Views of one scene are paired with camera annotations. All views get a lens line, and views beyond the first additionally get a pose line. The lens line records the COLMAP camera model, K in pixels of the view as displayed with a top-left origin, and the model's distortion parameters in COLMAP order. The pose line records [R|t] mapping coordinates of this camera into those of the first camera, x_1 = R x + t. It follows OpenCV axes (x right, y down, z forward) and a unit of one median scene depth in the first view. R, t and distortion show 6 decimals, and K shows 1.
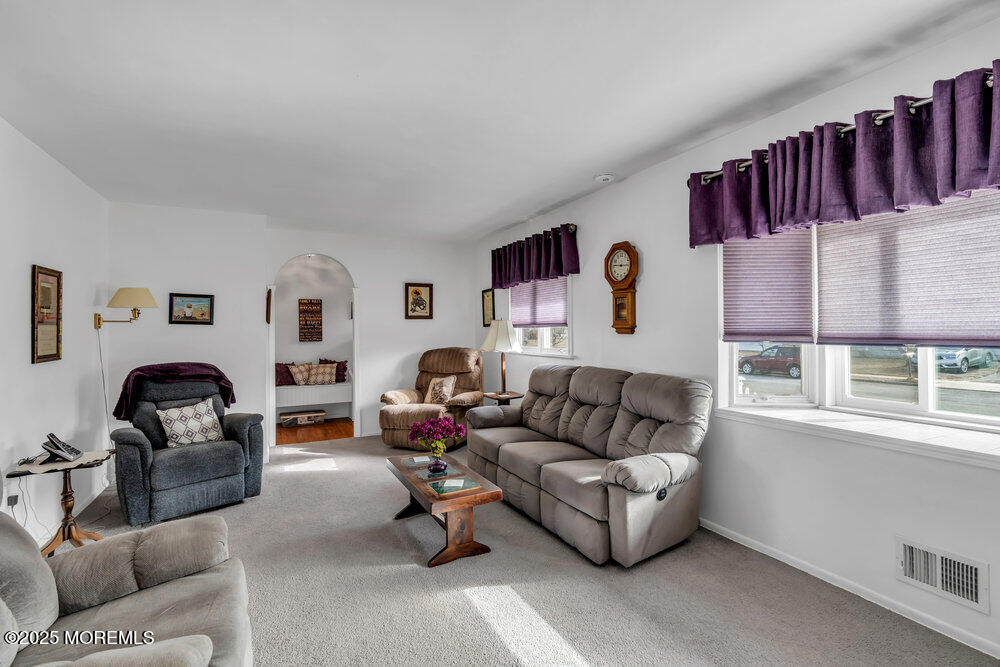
lens RADIAL K [[456.3, 0, 497.4], [0, 456.3, 332.6], [0, 0, 1]] dist [-0.002373, 0.000543]
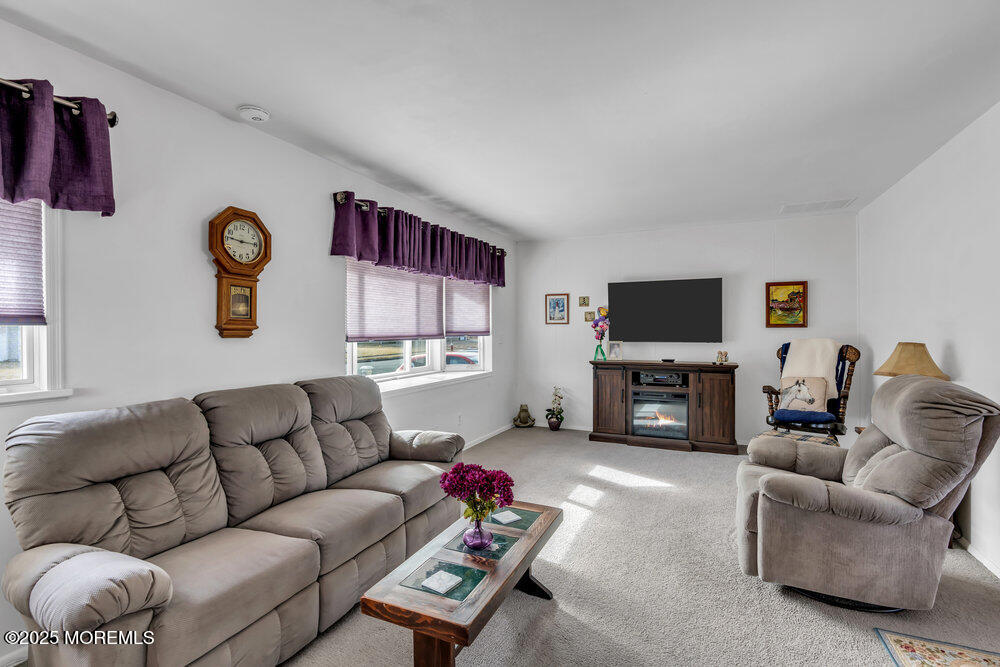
lens RADIAL K [[461.5, 0, 498.6], [0, 461.5, 330.2], [0, 0, 1]] dist [0.000713, 0.001352]
pose [[-0.623645, -0.001832, 0.781705, -0.718060], [0.002891, 0.999985, 0.004650, -0.013355], [-0.781702, 0.005159, -0.623631, 1.490080]]
